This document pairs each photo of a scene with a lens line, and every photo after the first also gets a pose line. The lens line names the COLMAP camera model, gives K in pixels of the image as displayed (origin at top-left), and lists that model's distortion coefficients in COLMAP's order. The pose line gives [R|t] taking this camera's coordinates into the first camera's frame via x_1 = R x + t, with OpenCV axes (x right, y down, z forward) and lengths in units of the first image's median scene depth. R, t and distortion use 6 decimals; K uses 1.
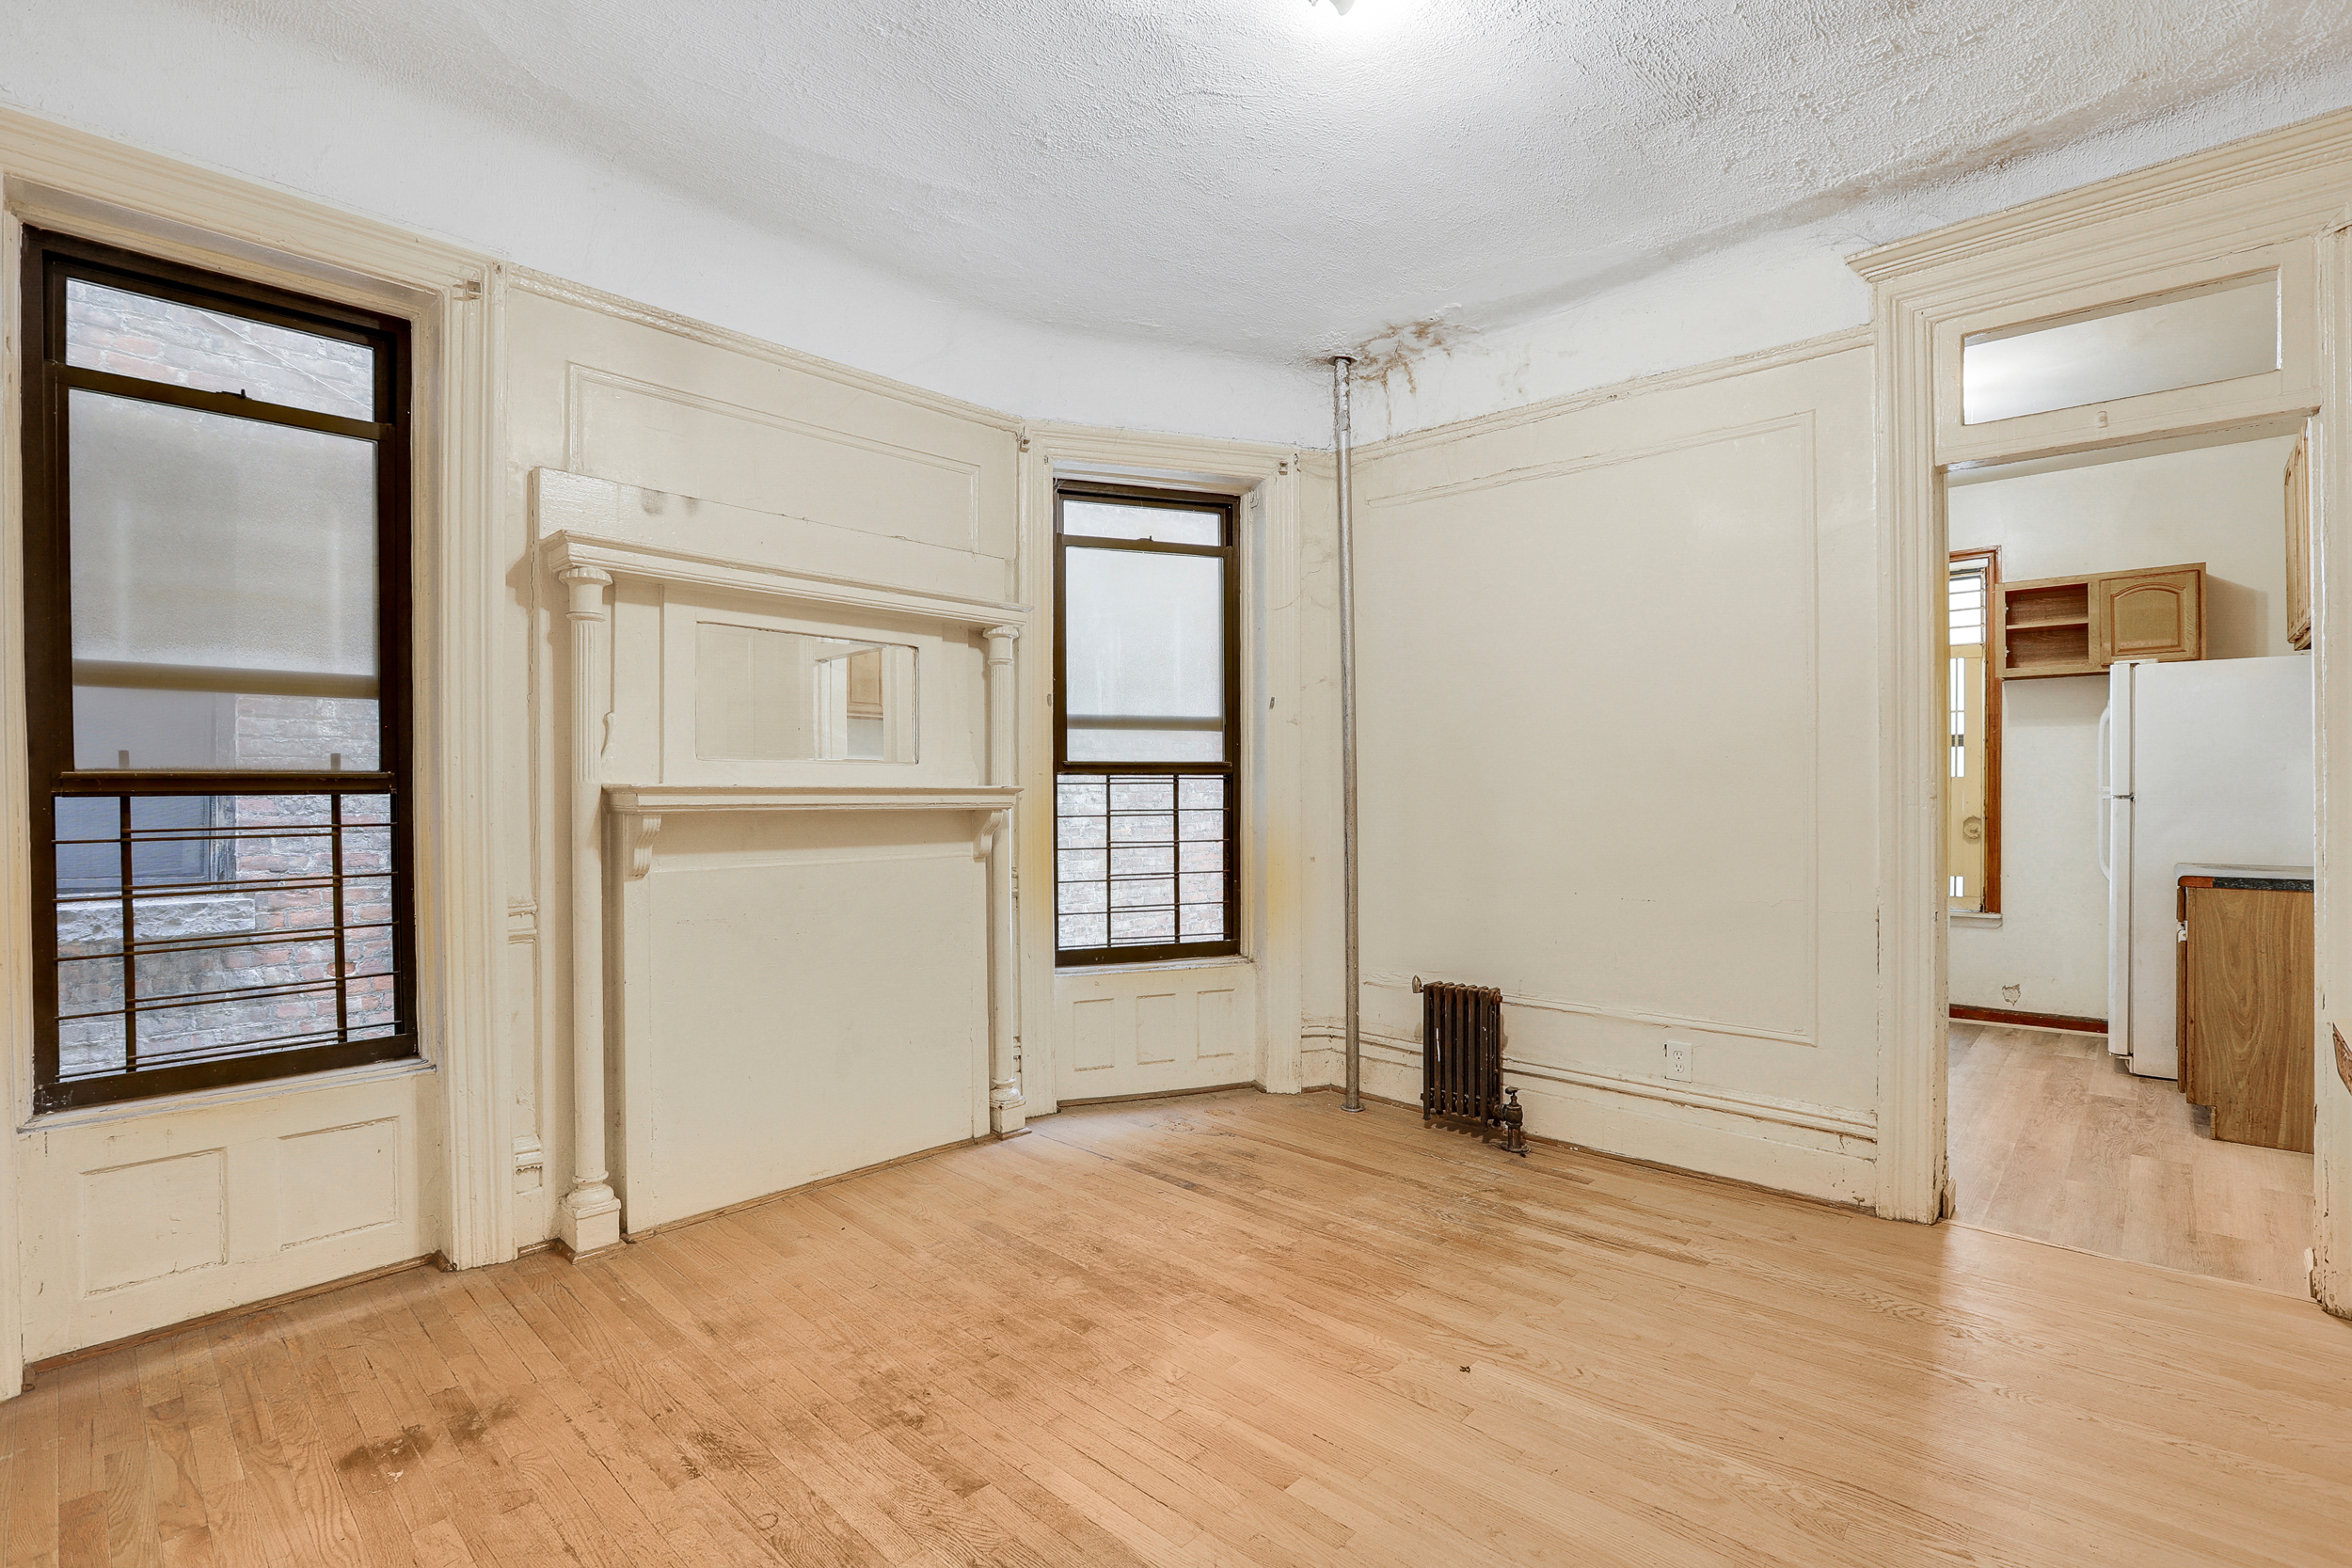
lens RADIAL K [[1082.9, 0, 1178.7], [0, 1082.9, 786.4], [0, 0, 1]] dist [-0.002827, -0.000216]
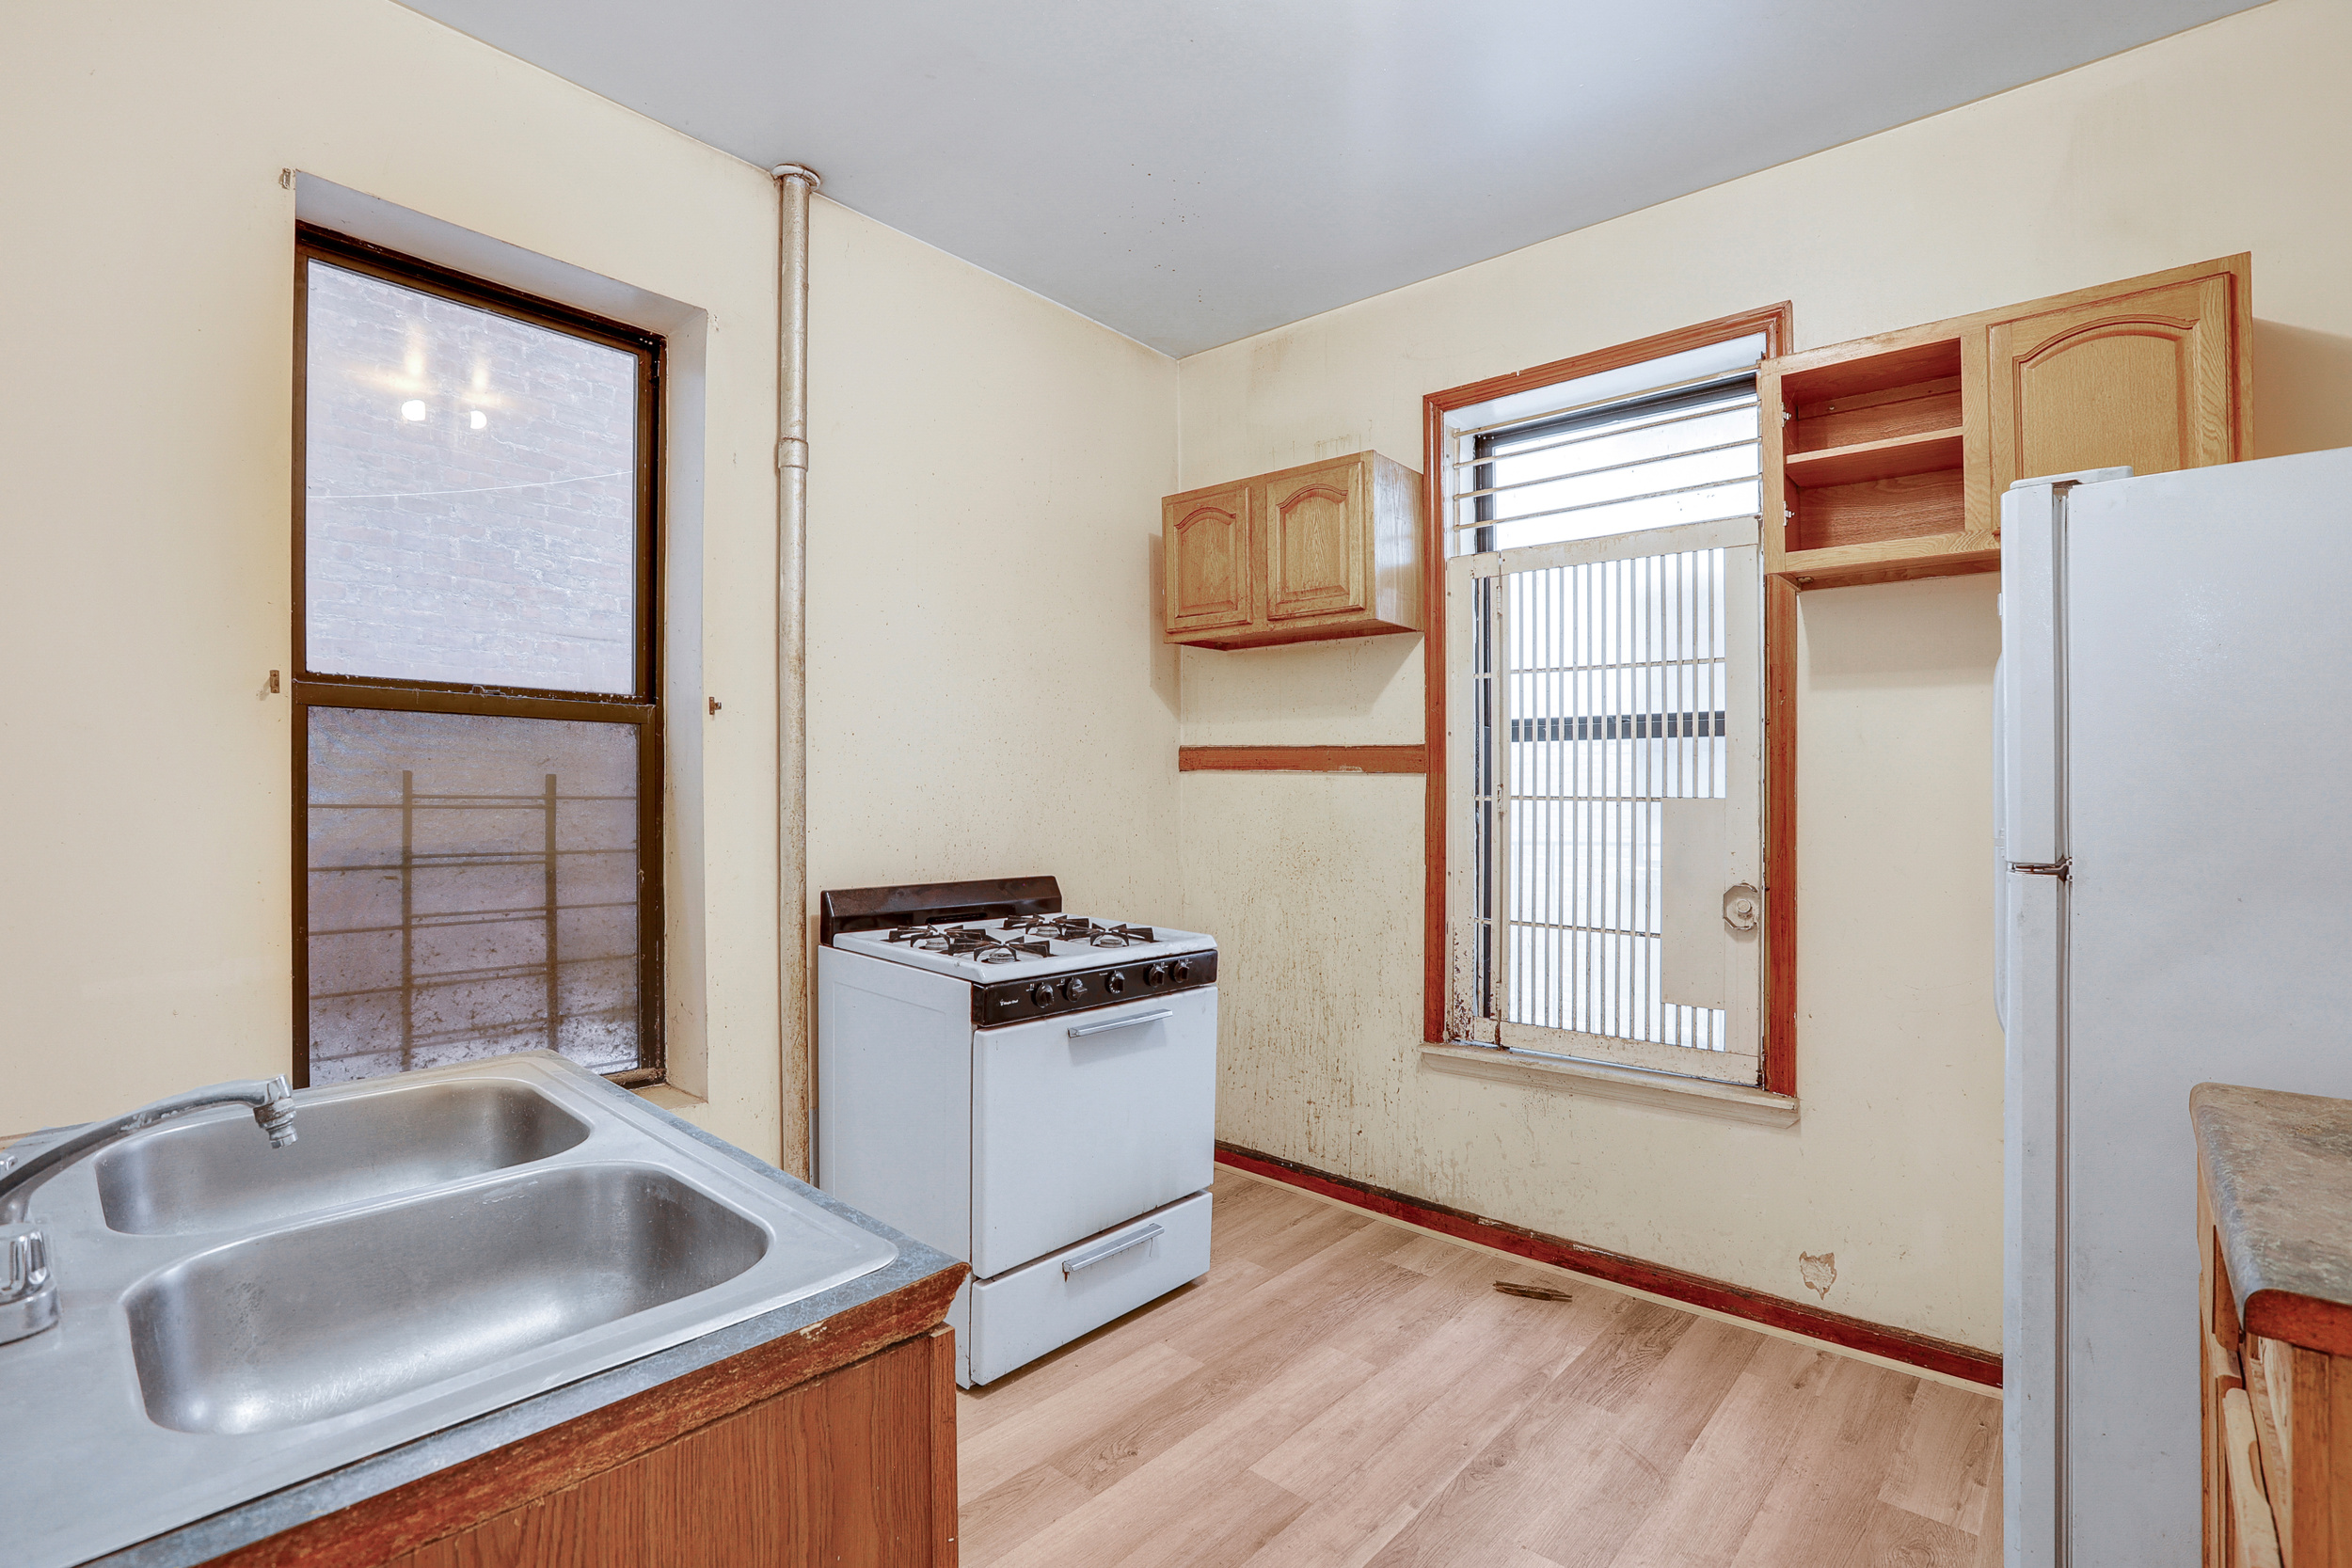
lens RADIAL K [[1082.9, 0, 1172.3], [0, 1082.9, 783.9], [0, 0, 1]] dist [-0.002827, -0.000216]
pose [[0.999822, -0.000474, 0.018845, 0.486702], [0.000596, 0.999979, -0.006430, -0.013252], [-0.018841, 0.006440, 0.999802, 0.542846]]
